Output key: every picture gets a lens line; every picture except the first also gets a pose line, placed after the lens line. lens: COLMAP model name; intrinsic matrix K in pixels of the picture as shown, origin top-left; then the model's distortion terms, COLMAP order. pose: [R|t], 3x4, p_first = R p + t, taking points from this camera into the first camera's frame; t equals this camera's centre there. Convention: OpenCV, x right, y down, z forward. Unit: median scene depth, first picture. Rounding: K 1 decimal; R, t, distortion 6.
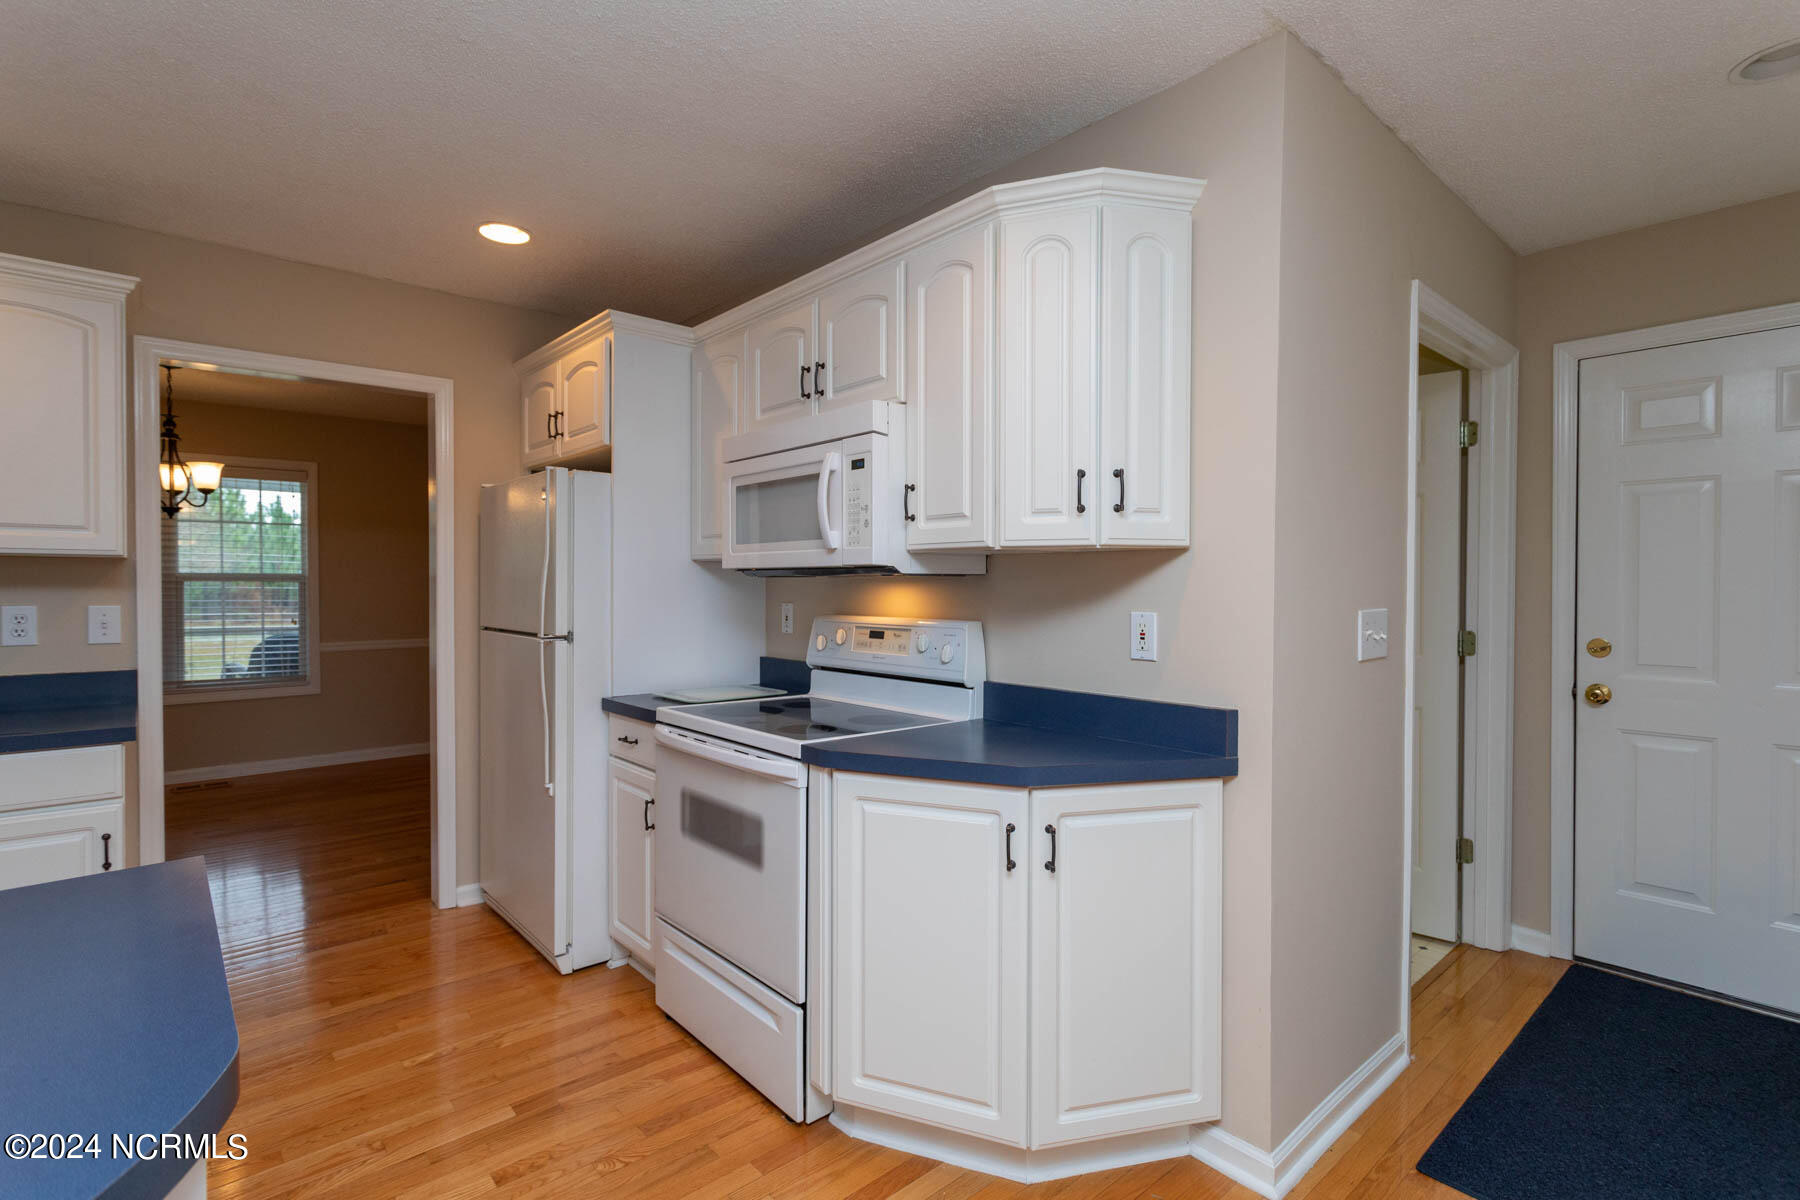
lens RADIAL K [[843.5, 0, 900.0], [0, 843.5, 600.0], [0, 0, 1]] dist [-0.001105, 0.000628]
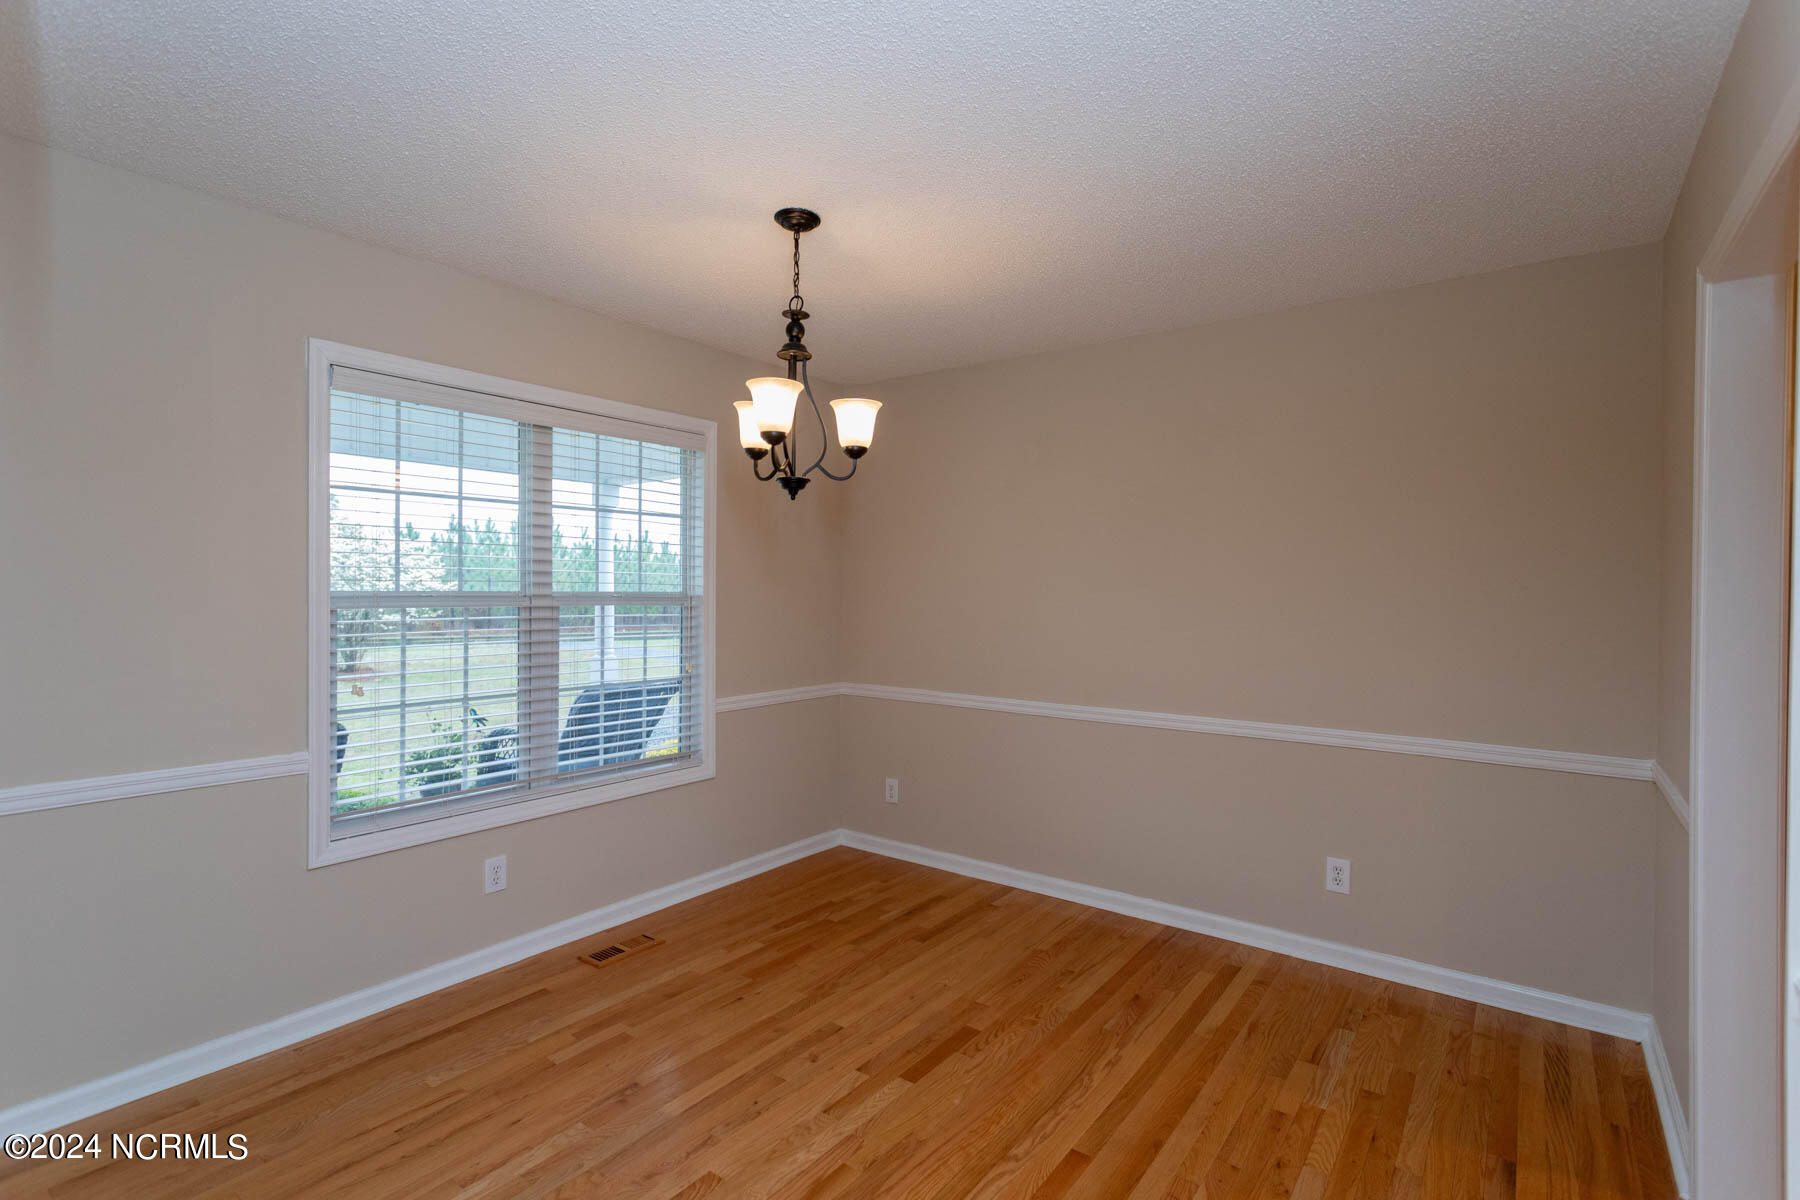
lens RADIAL K [[851.0, 0, 900.0], [0, 851.0, 600.0], [0, 0, 1]] dist [0.002310, 0.000809]
pose [[0.980813, 0.000341, 0.194948, -1.415700], [0.001071, 0.999974, -0.007133, -0.042398], [-0.194945, 0.007205, 0.980788, 0.688416]]
